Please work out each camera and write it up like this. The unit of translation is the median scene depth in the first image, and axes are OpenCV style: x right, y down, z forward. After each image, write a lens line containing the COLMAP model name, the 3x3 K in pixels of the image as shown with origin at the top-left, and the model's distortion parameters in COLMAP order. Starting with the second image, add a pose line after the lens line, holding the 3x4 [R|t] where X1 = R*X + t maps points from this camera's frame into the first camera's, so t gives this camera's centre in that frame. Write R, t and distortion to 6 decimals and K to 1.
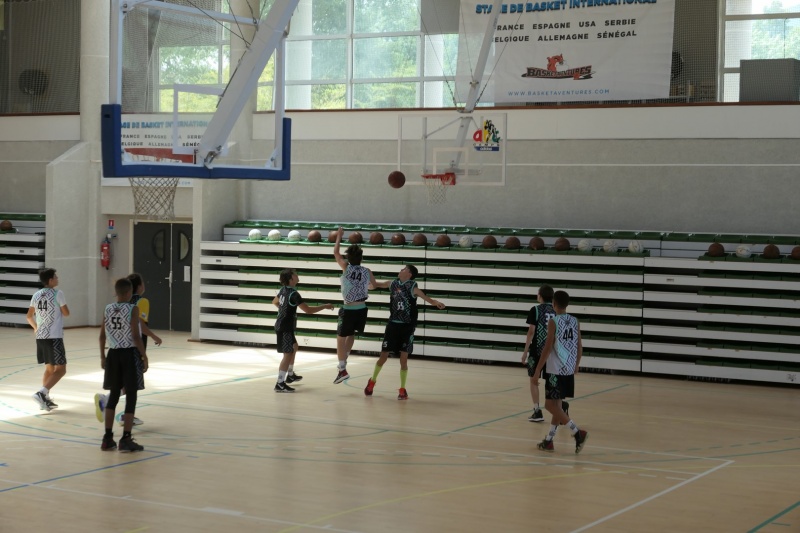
lens RADIAL K [[1574.3, 0, 394.7], [0, 1574.3, 261.7], [0, 0, 1]] dist [0.005418, 0.000000]
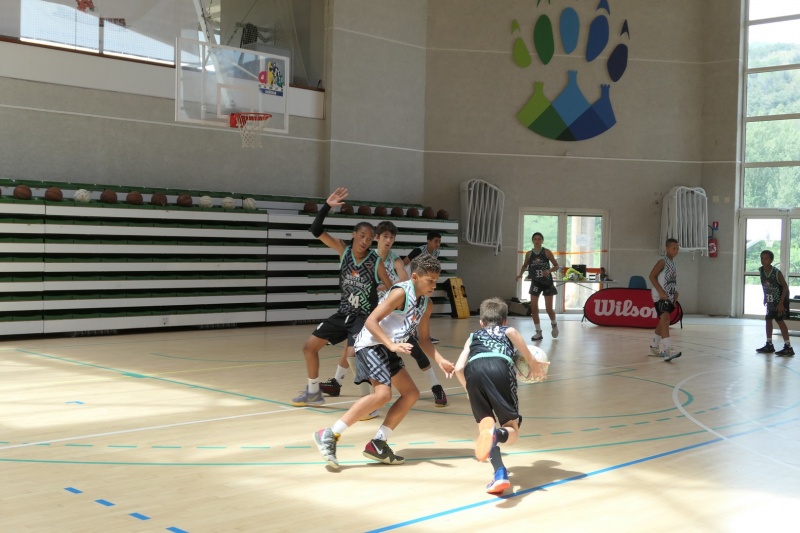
lens RADIAL K [[1000.1, 0, 407.7], [0, 1000.1, 268.6], [0, 0, 1]] dist [-0.019419, 0.000000]
pose [[0.236751, -0.038864, 0.970793, -0.462948], [0.021698, 0.999162, 0.034709, 0.012365], [-0.971328, 0.012847, 0.237395, 0.728564]]
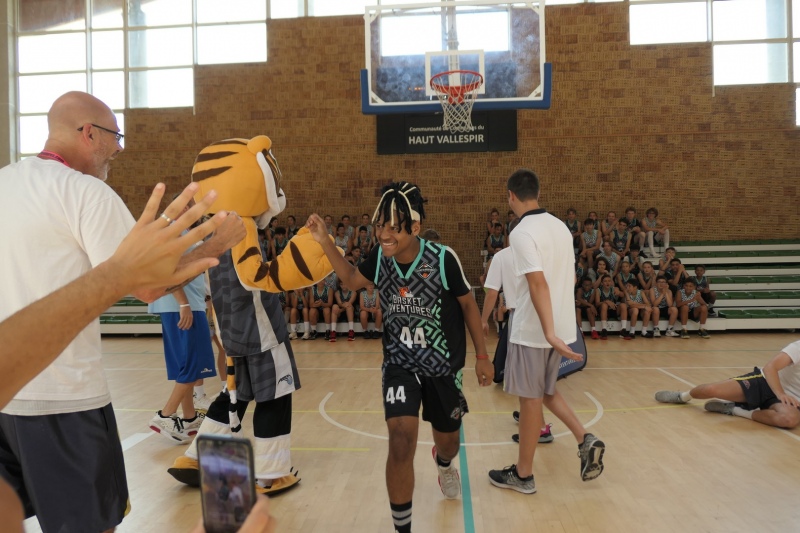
lens RADIAL K [[554.7, 0, 403.0], [0, 554.7, 267.8], [0, 0, 1]] dist [-0.015901, 0.004485]
pose [[-0.445514, -0.017745, 0.895099, -0.238572], [0.050394, 0.997721, 0.044862, 0.030669], [-0.893855, 0.065094, -0.443605, 0.552645]]
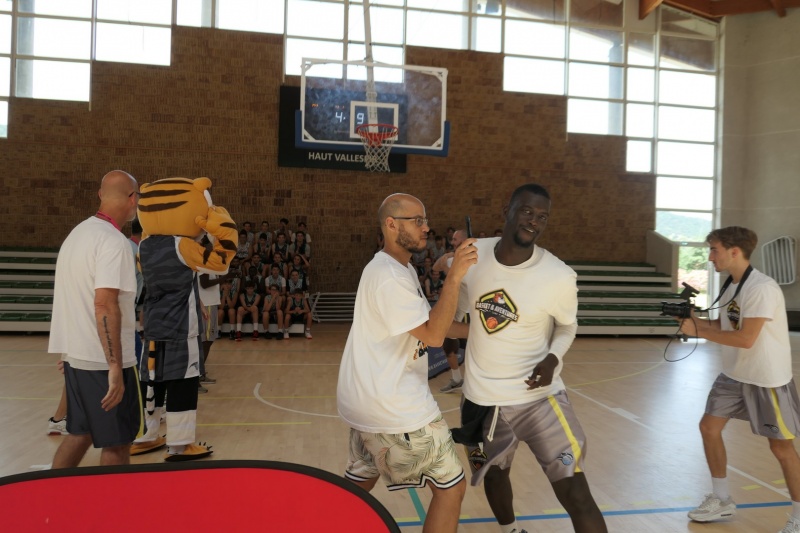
lens RADIAL K [[554.7, 0, 402.5], [0, 554.7, 267.5], [0, 0, 1]] dist [-0.015901, 0.004485]
pose [[-0.637370, -0.033907, 0.769812, -0.270133], [0.000573, 0.999010, 0.044476, 0.023078], [-0.770558, 0.028788, -0.636720, 0.597345]]
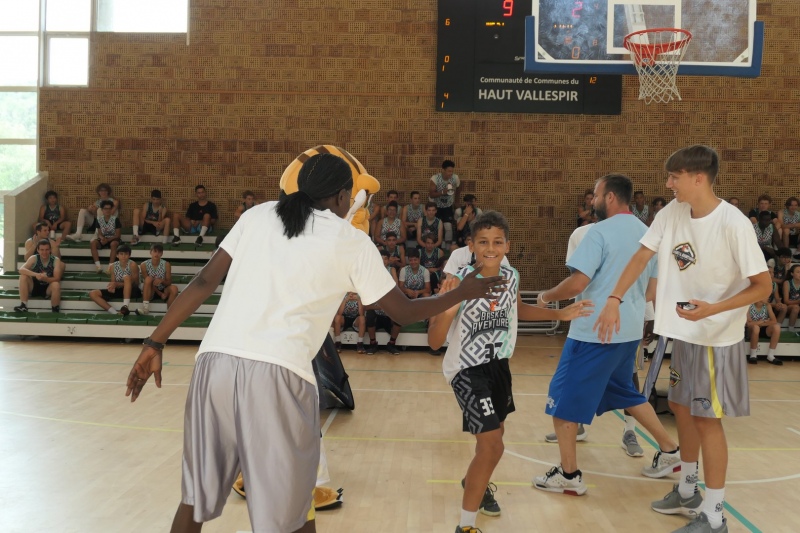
lens RADIAL K [[773.3, 0, 404.7], [0, 773.3, 265.2], [0, 0, 1]] dist [-0.020574, 0.000000]
pose [[-0.482525, -0.041544, 0.874896, -0.230437], [0.010252, 0.998538, 0.053069, 0.026121], [-0.875822, 0.034576, -0.481394, 0.623146]]
